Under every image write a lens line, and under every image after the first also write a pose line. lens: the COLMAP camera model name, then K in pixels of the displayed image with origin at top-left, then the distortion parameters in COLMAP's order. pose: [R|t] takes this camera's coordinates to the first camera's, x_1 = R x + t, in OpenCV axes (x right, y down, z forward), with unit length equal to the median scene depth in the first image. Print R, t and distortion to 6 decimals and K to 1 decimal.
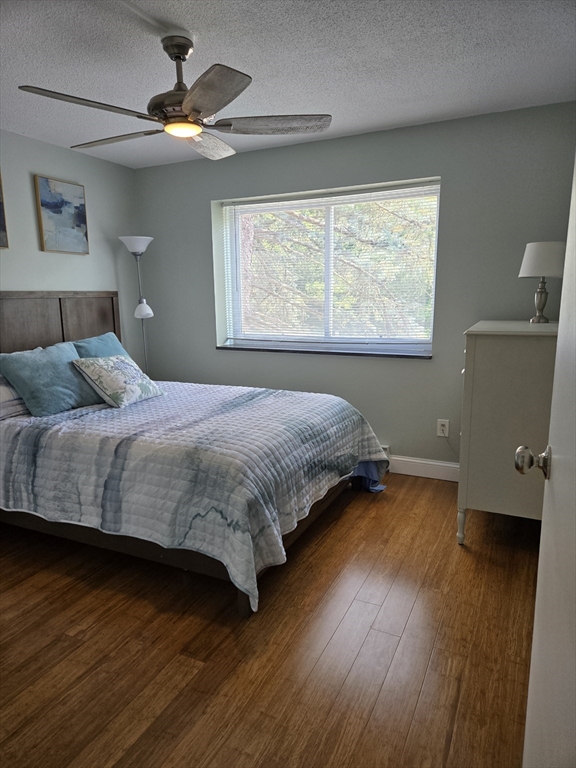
lens RADIAL K [[523.0, 0, 286.6], [0, 523.0, 385.3], [0, 0, 1]] dist [0.104333, -0.073337]
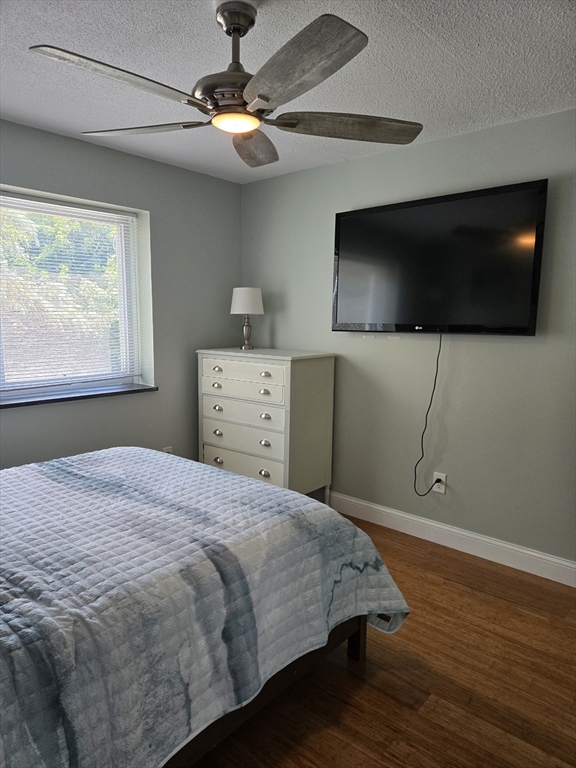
lens RADIAL K [[506.2, 0, 288.3], [0, 506.2, 379.6], [0, 0, 1]] dist [0.072387, -0.063697]
pose [[0.269213, -0.109315, 0.956857, -0.860312], [0.159576, 0.984867, 0.067618, -0.139003], [-0.949768, 0.134487, 0.282583, 0.707676]]
